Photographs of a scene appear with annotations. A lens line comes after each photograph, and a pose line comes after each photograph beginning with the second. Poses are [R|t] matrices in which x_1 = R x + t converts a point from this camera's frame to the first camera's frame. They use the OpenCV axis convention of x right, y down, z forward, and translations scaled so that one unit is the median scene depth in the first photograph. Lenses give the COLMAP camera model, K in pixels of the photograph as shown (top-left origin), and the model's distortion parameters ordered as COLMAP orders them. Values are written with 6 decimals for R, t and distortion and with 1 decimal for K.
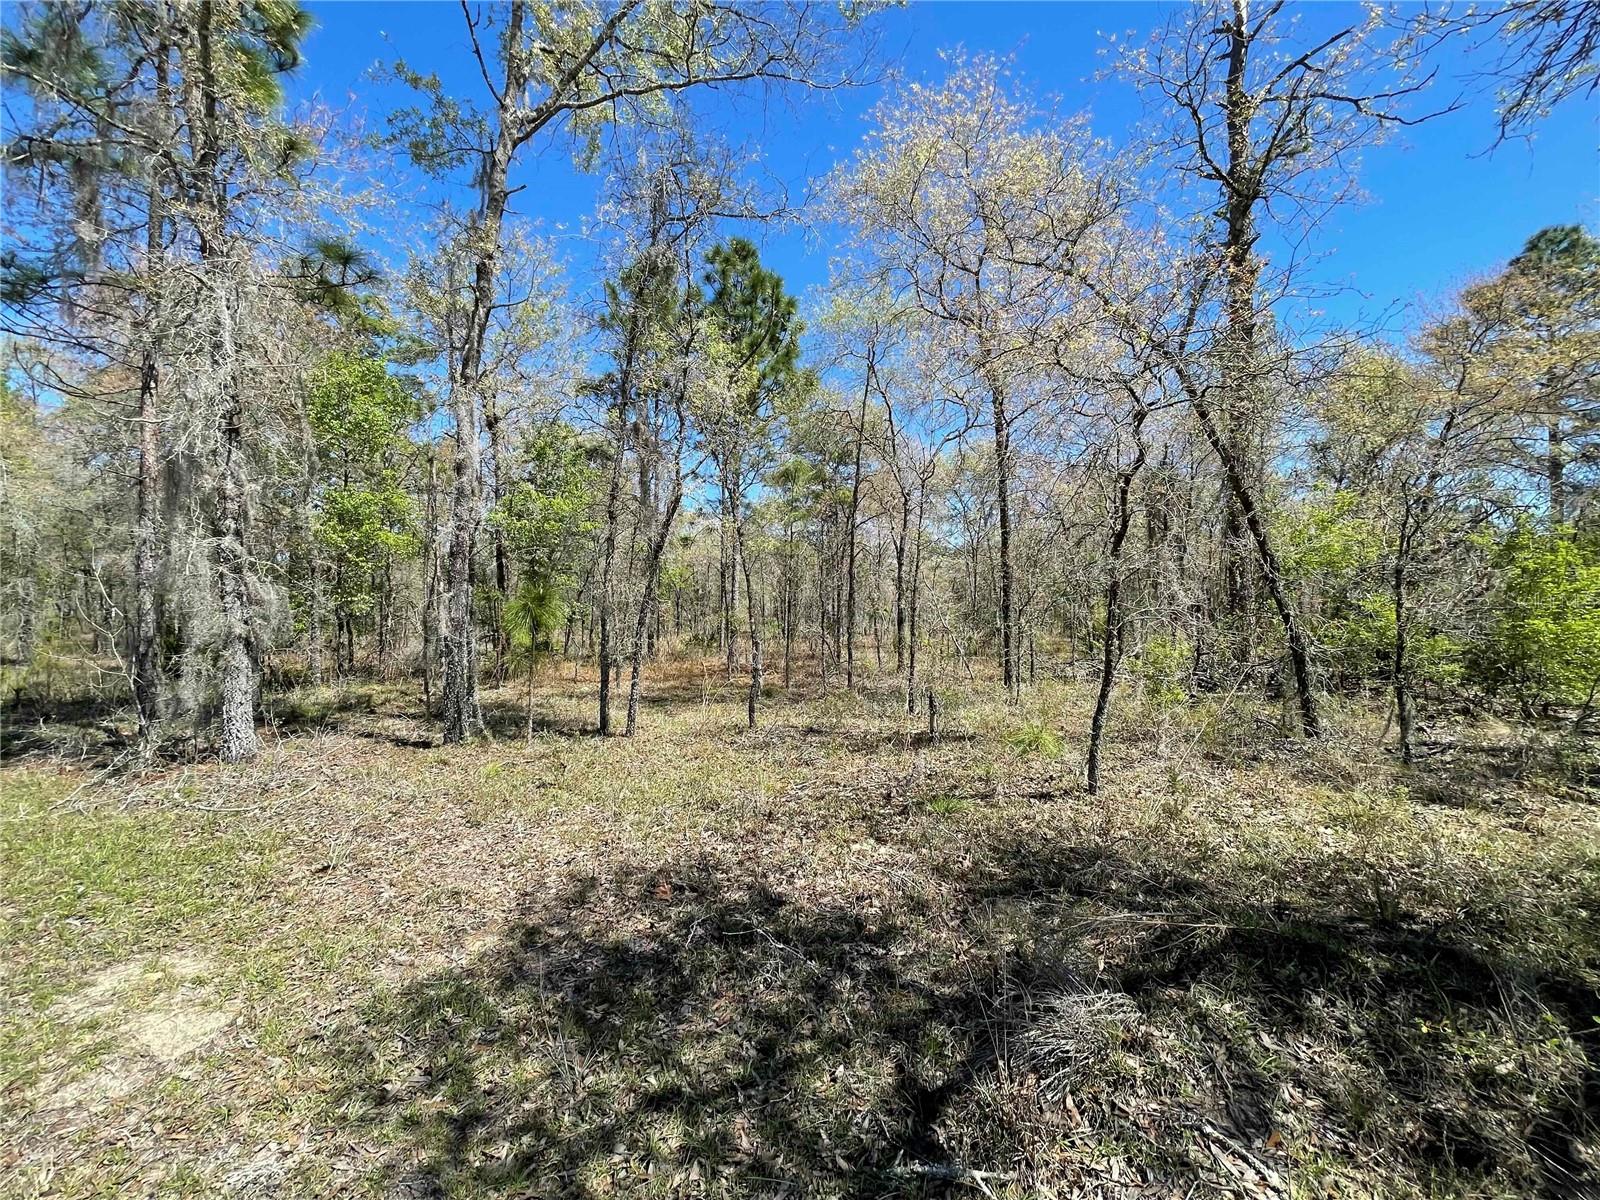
lens RADIAL K [[643.7, 0, 794.0], [0, 643.7, 607.8], [0, 0, 1]] dist [0.000545, 0.000235]
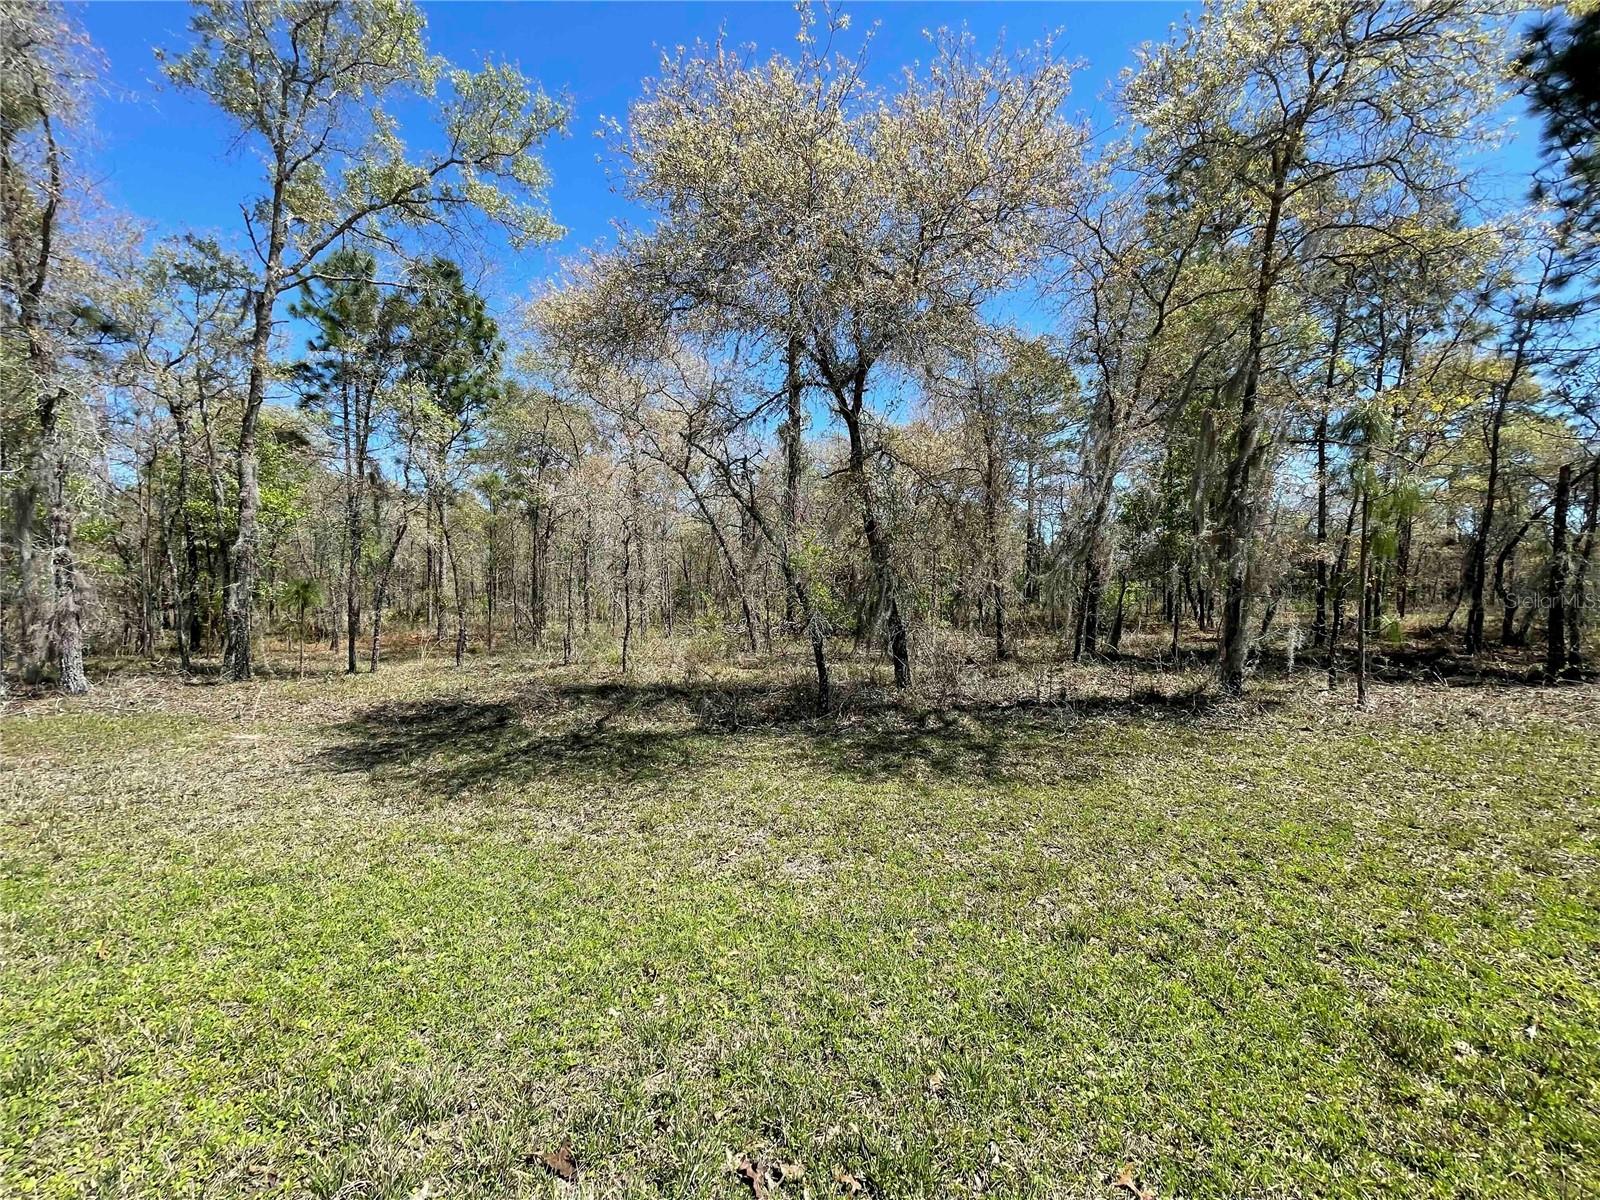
lens RADIAL K [[643.7, 0, 794.3], [0, 643.7, 609.5], [0, 0, 1]] dist [0.000545, 0.000235]
pose [[0.917043, -0.010849, 0.398640, 0.084987], [-0.006408, 0.999100, 0.041932, -0.037291], [-0.398736, -0.041008, 0.916148, -1.054187]]
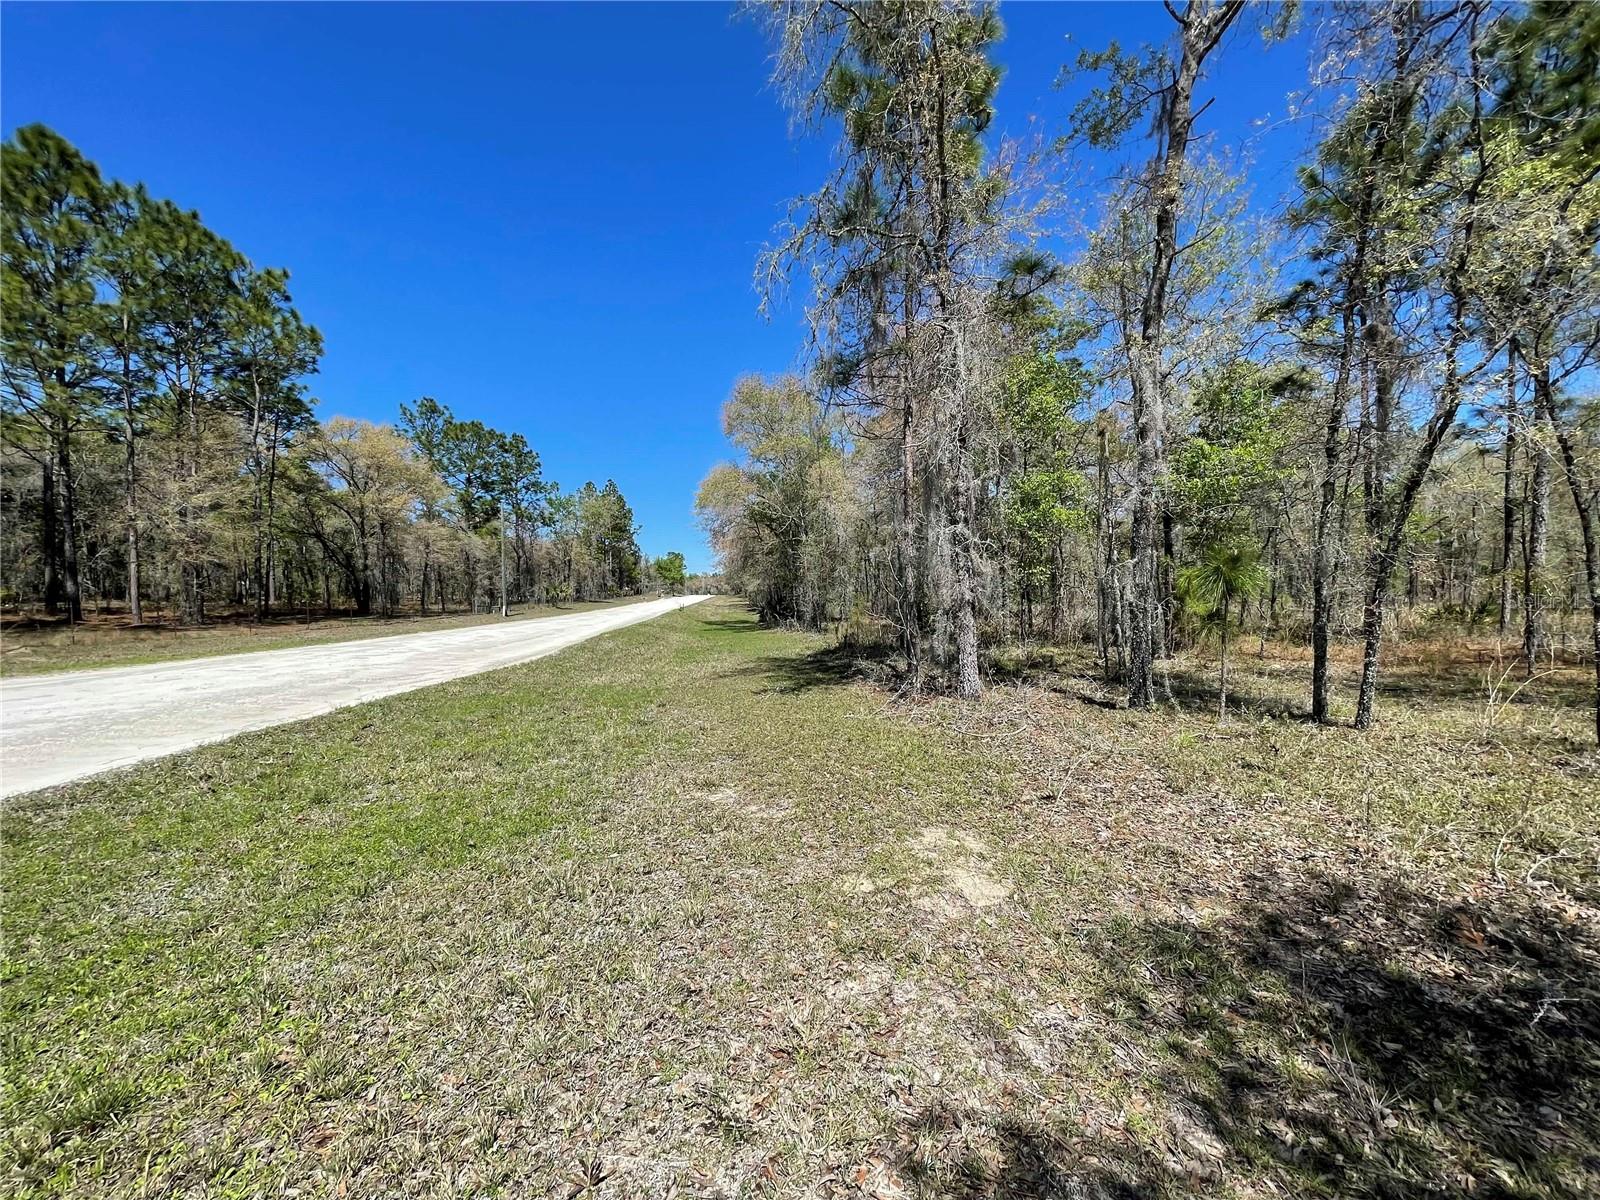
lens RADIAL K [[643.7, 0, 794.7], [0, 643.7, 608.0], [0, 0, 1]] dist [0.000545, 0.000235]
pose [[0.592160, 0.008174, -0.805779, -0.037252], [0.029394, 0.999064, 0.031737, 0.006133], [0.805284, -0.042479, 0.591366, -0.032101]]
